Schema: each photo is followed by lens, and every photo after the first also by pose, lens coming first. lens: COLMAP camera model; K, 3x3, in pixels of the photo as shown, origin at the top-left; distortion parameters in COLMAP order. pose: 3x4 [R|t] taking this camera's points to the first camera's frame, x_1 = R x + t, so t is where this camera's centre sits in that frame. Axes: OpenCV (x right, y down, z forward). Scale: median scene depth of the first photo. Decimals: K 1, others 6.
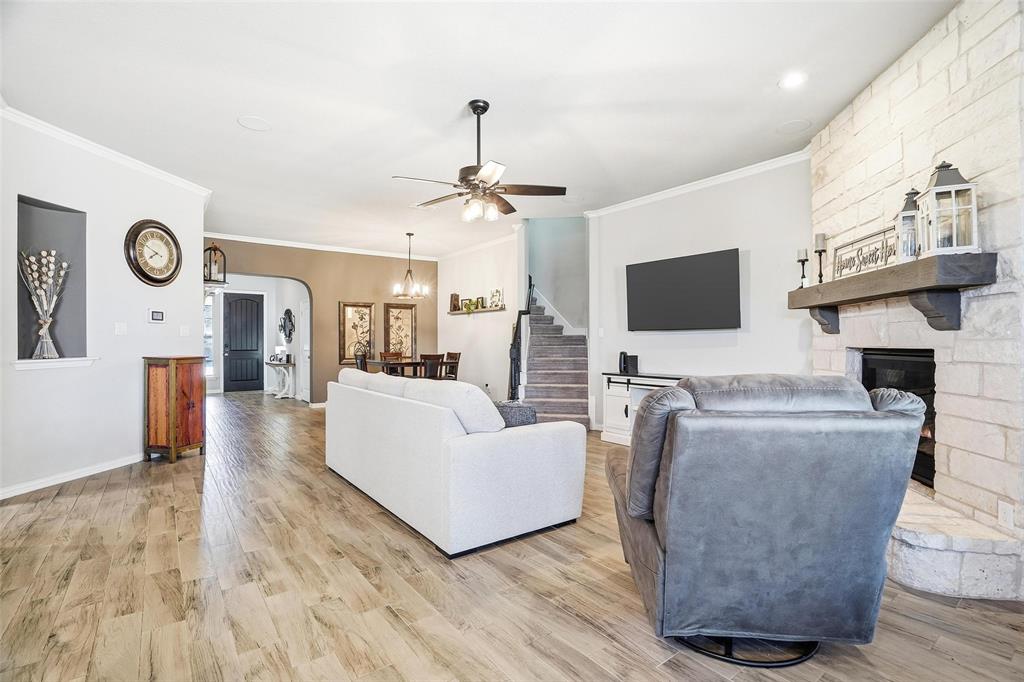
lens RADIAL K [[479.0, 0, 509.4], [0, 479.0, 336.8], [0, 0, 1]] dist [-0.045807, 0.014689]
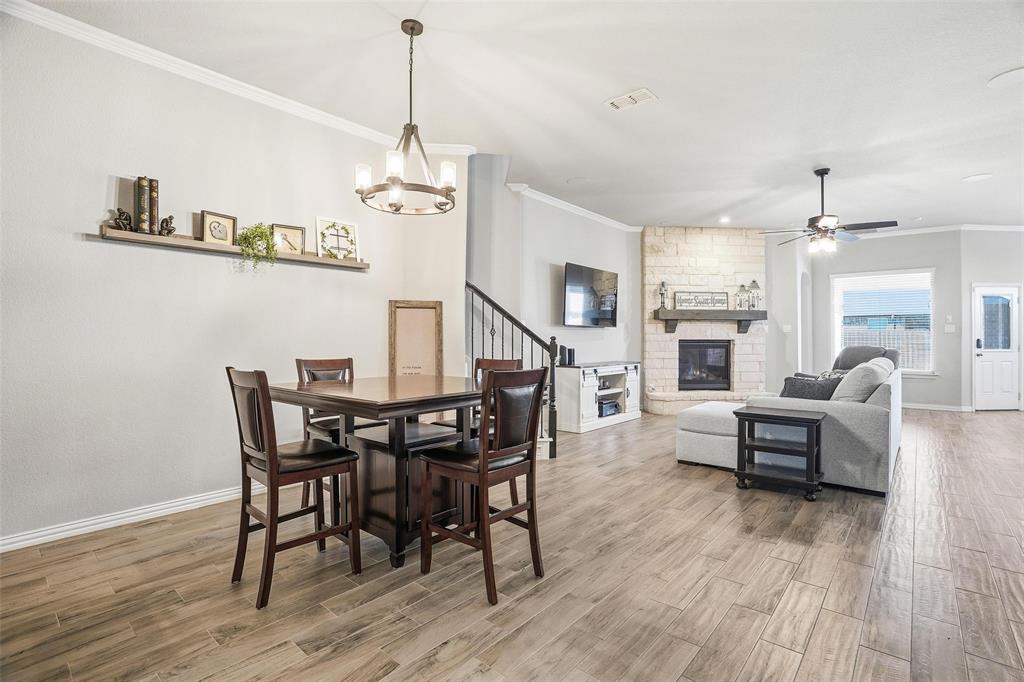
lens RADIAL K [[479.0, 0, 512.4], [0, 479.0, 339.0], [0, 0, 1]] dist [-0.045807, 0.014689]
pose [[-0.213568, 0.000437, 0.976928, -1.138416], [-0.012670, 0.999915, -0.003218, 0.033301], [-0.976846, -0.013065, -0.213544, 2.027857]]
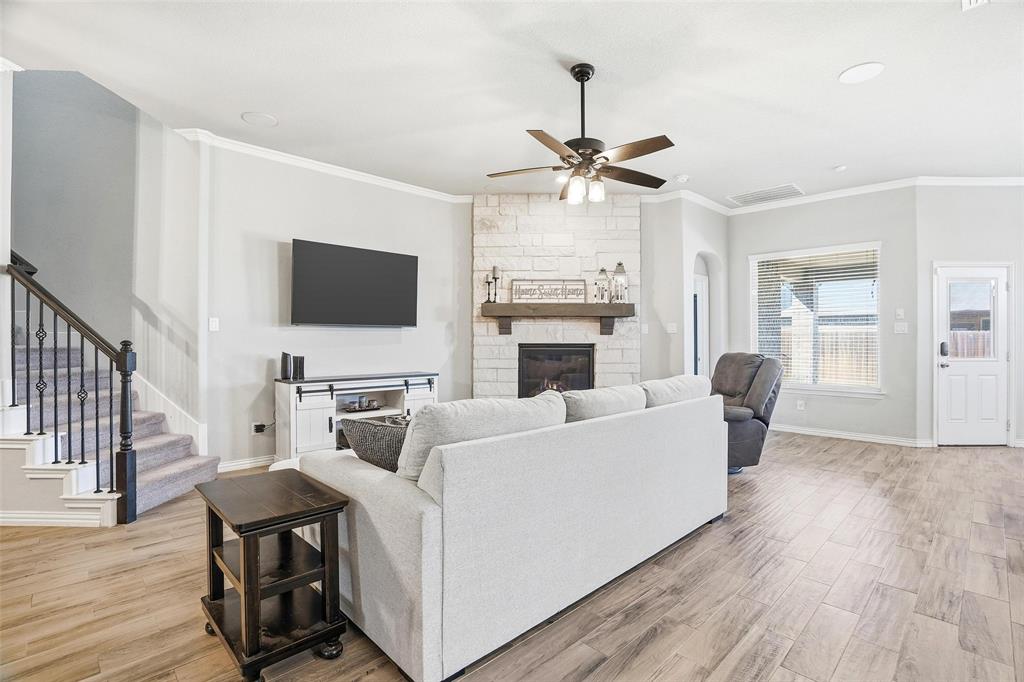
lens RADIAL K [[479.0, 0, 519.8], [0, 479.0, 340.1], [0, 0, 1]] dist [-0.045807, 0.014689]
pose [[-0.131830, 0.001478, 0.991271, -0.837261], [-0.012506, 0.999917, -0.003154, 0.015792], [-0.991193, -0.012813, -0.131800, 1.117083]]
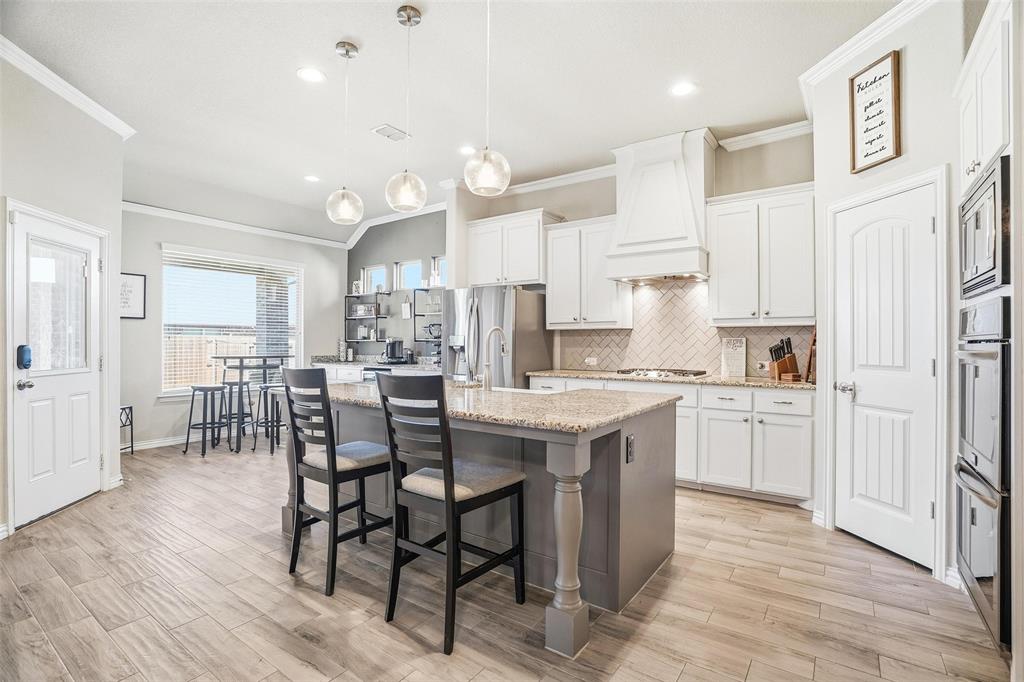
lens RADIAL K [[479.0, 0, 509.3], [0, 479.0, 345.6], [0, 0, 1]] dist [-0.045807, 0.014689]
pose [[-0.955919, -0.000367, -0.293630, -0.217658], [0.001889, 0.999971, -0.007397, 0.010941], [0.293624, -0.007626, -0.955890, 0.698792]]
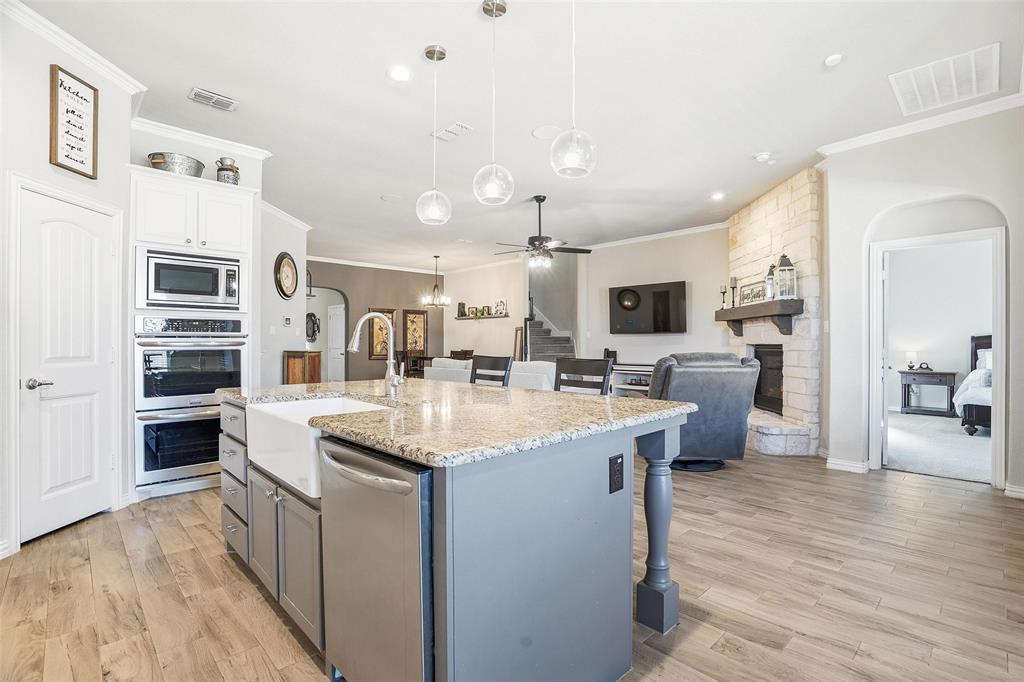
lens RADIAL K [[479.0, 0, 515.2], [0, 479.0, 338.1], [0, 0, 1]] dist [-0.045807, 0.014689]
pose [[0.991900, 0.003905, 0.126958, -0.328838], [-0.003893, 0.999992, -0.000341, 0.003515], [-0.126958, -0.000156, 0.991908, -0.589165]]
